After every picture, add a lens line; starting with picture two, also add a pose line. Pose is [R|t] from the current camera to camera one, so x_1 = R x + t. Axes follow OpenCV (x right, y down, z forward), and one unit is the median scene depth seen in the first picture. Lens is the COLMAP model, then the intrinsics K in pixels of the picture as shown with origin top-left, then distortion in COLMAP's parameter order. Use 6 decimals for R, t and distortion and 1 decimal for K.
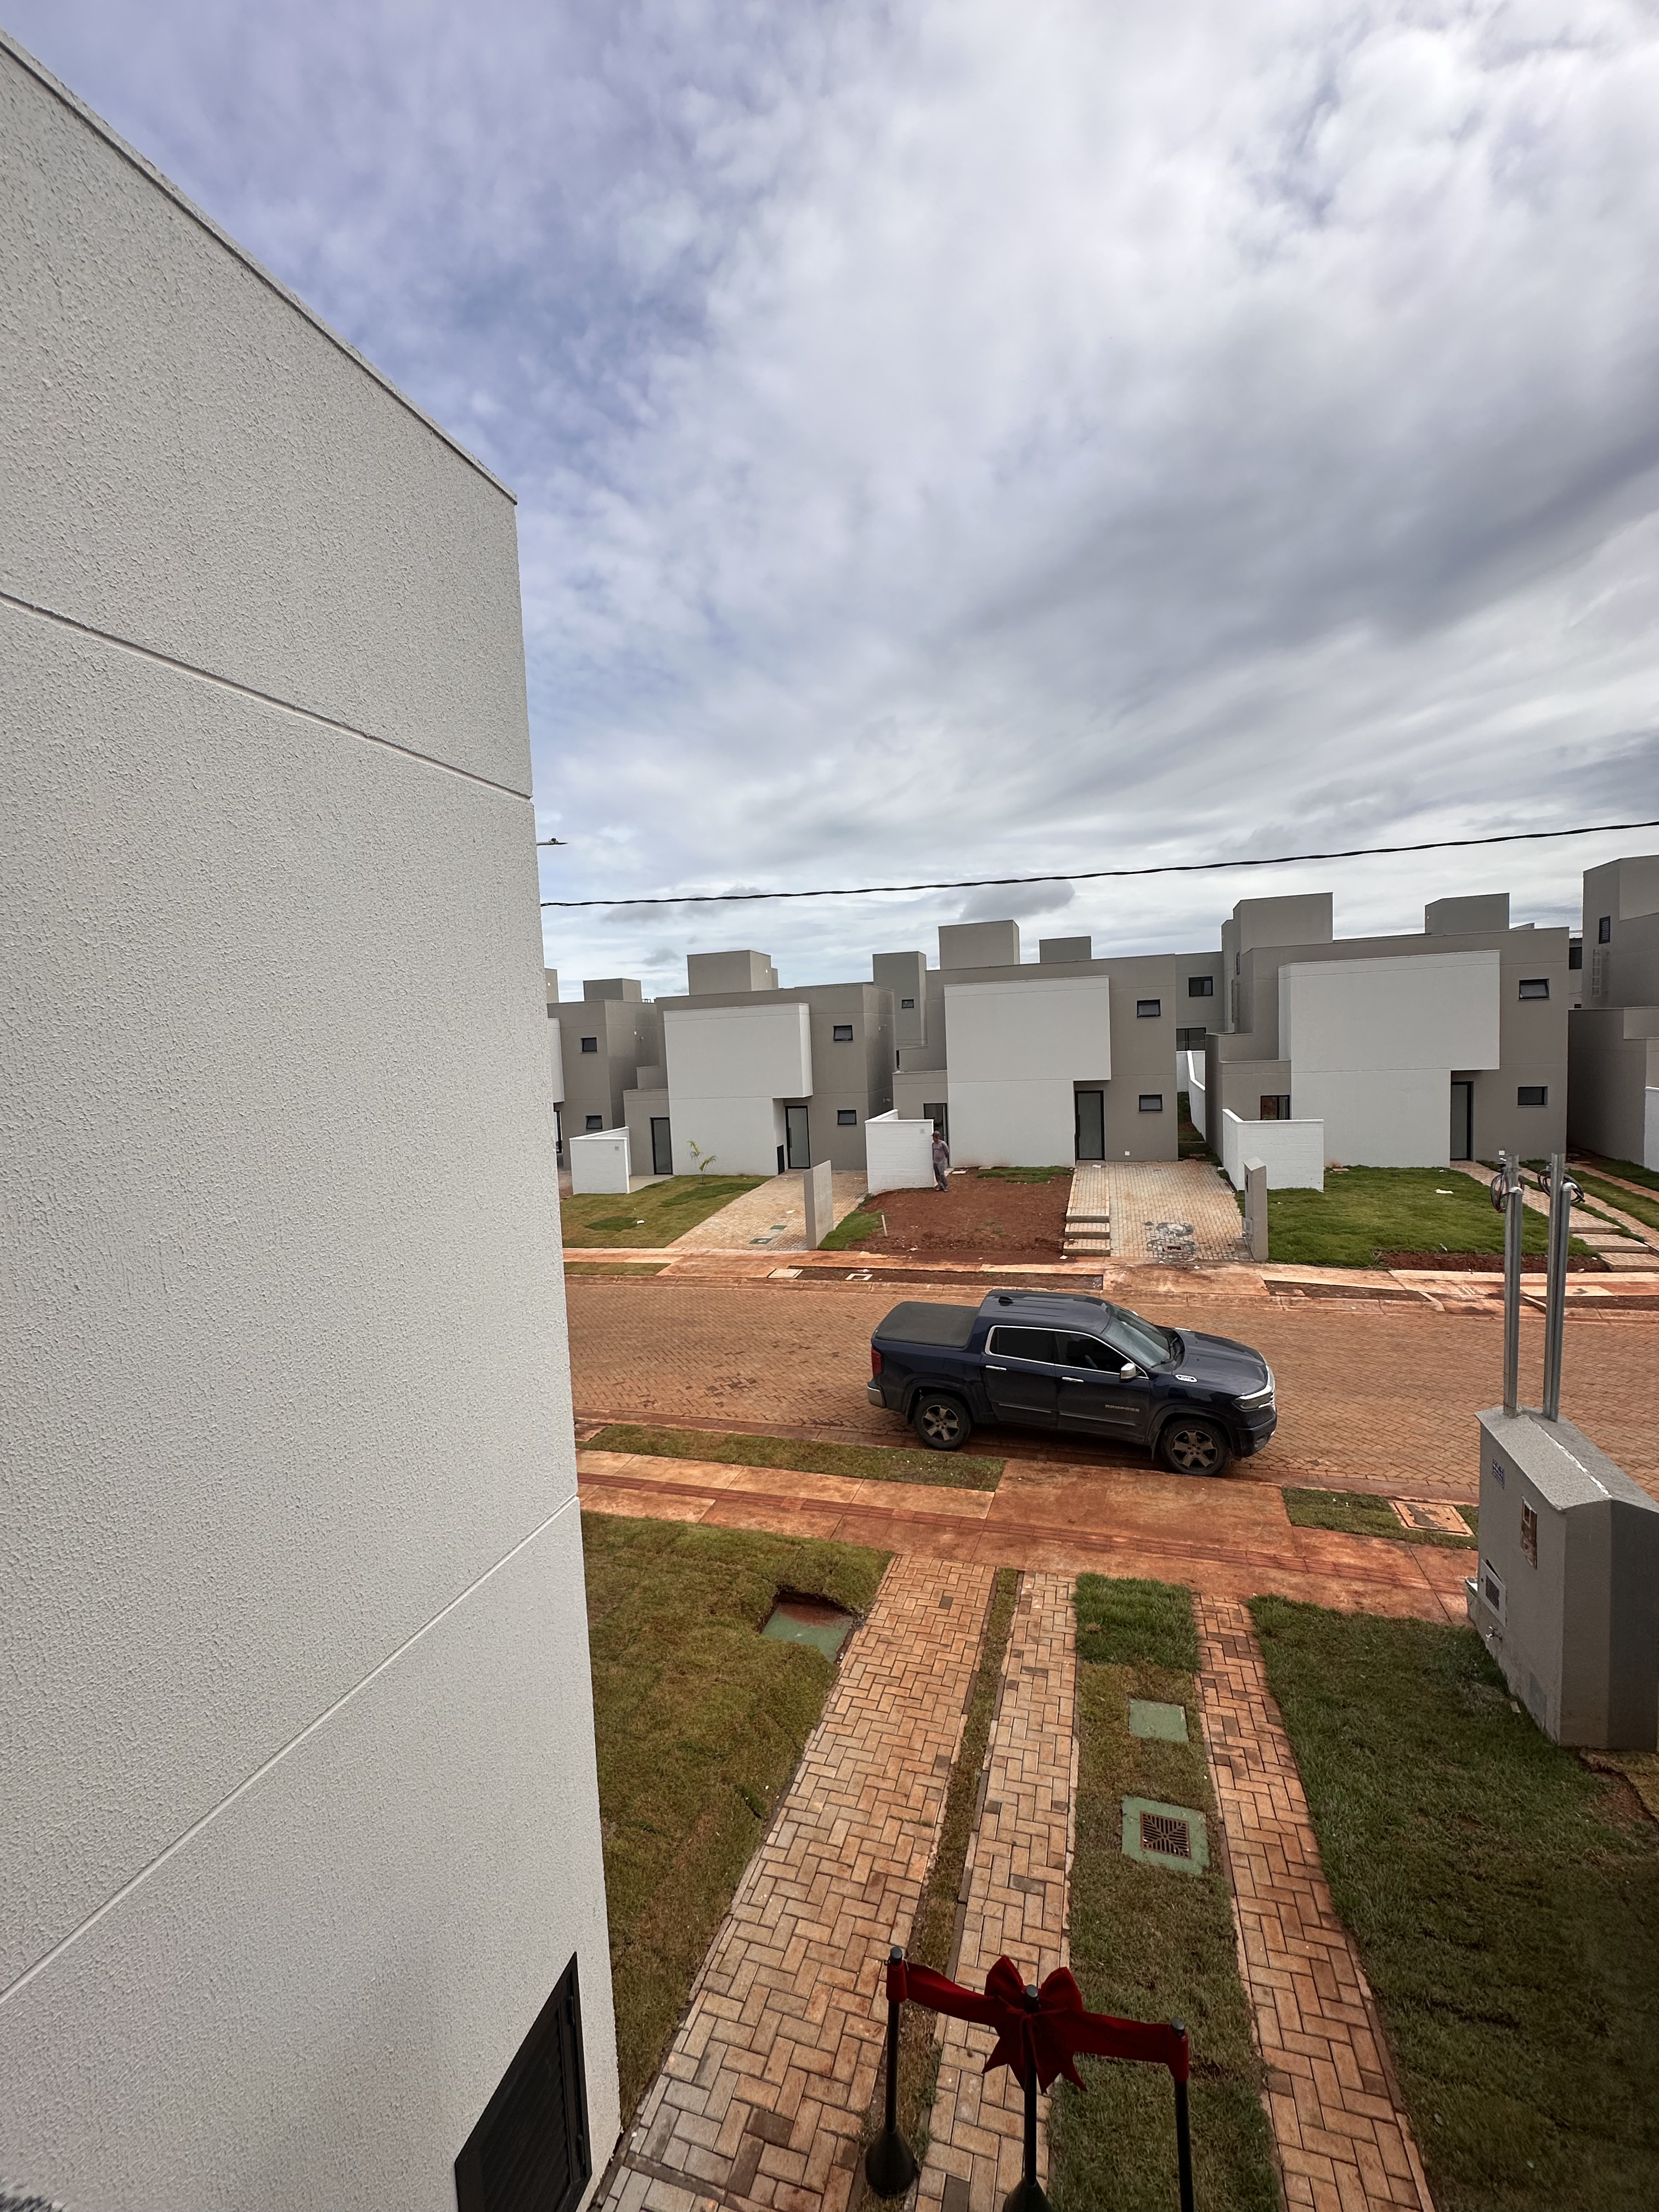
lens RADIAL K [[878.1, 0, 826.1], [0, 878.1, 1114.1], [0, 0, 1]] dist [-0.004020, 0.000637]
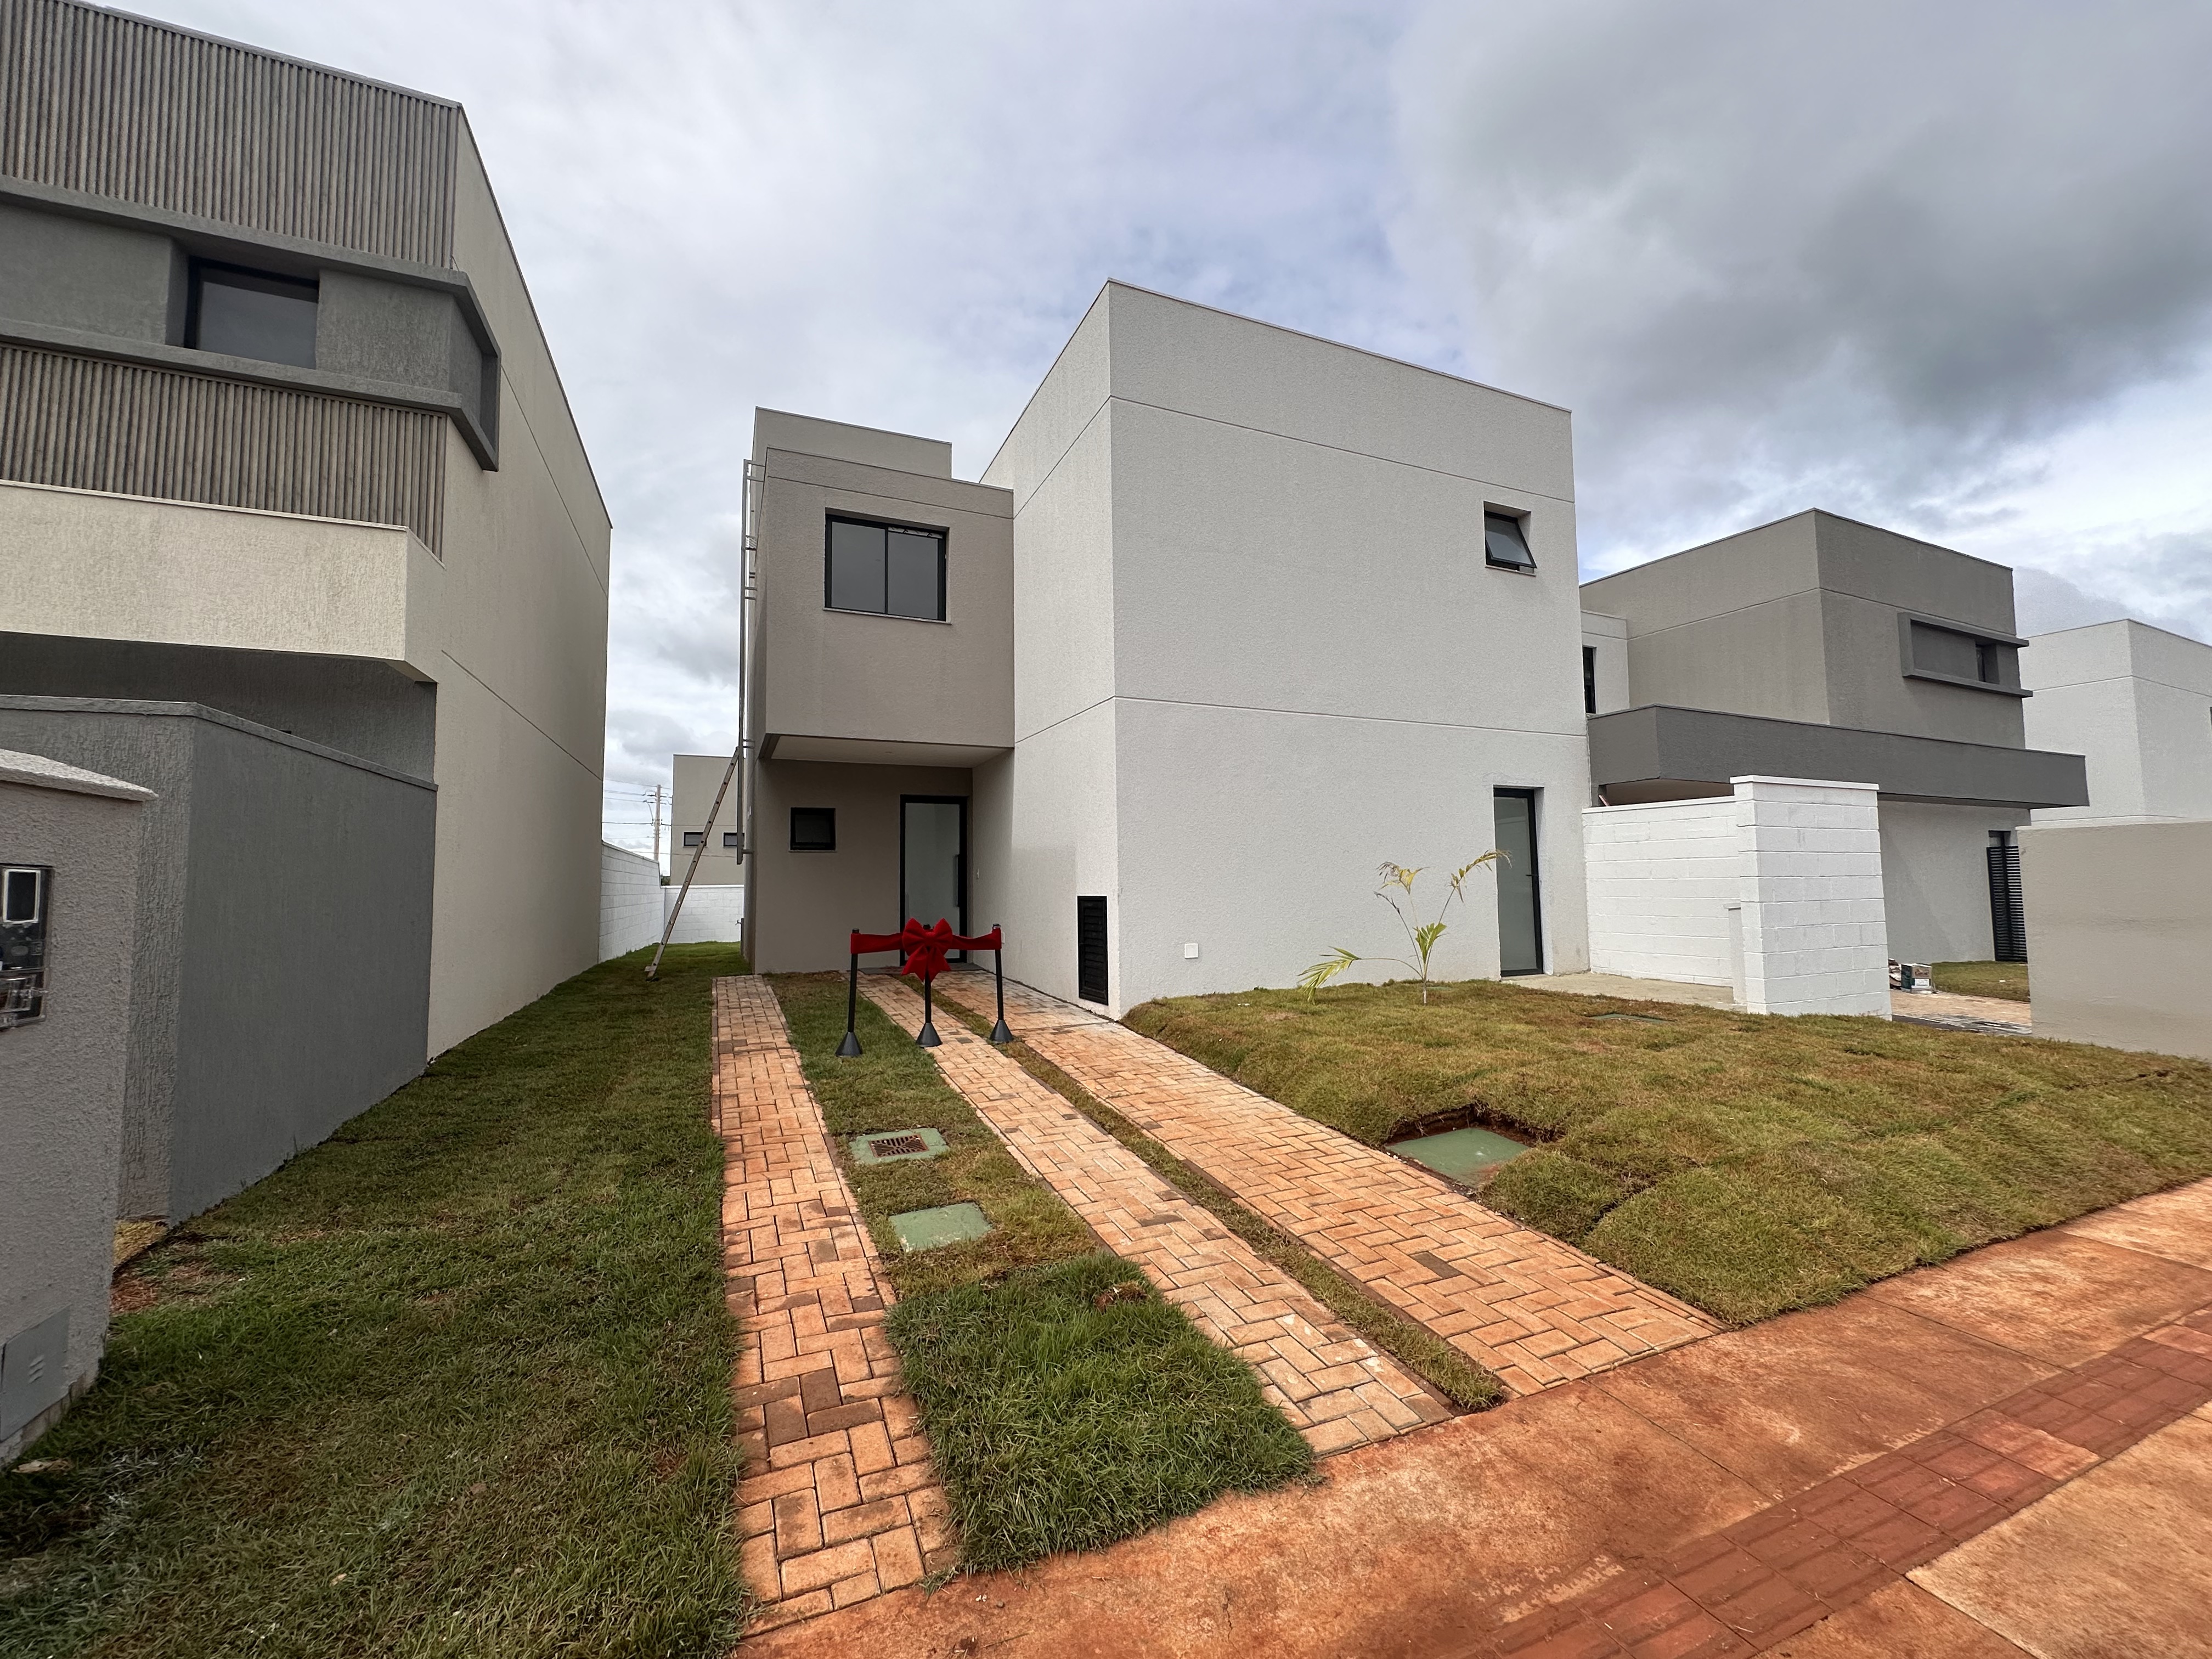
lens RADIAL K [[878.1, 0, 1106.7], [0, 878.1, 826.5], [0, 0, 1]] dist [-0.004020, 0.000637]
pose [[-0.747073, 0.012148, -0.664631, 0.637631], [-0.006728, 0.999644, 0.025834, 0.377815], [0.664708, 0.023772, -0.746725, 1.404634]]
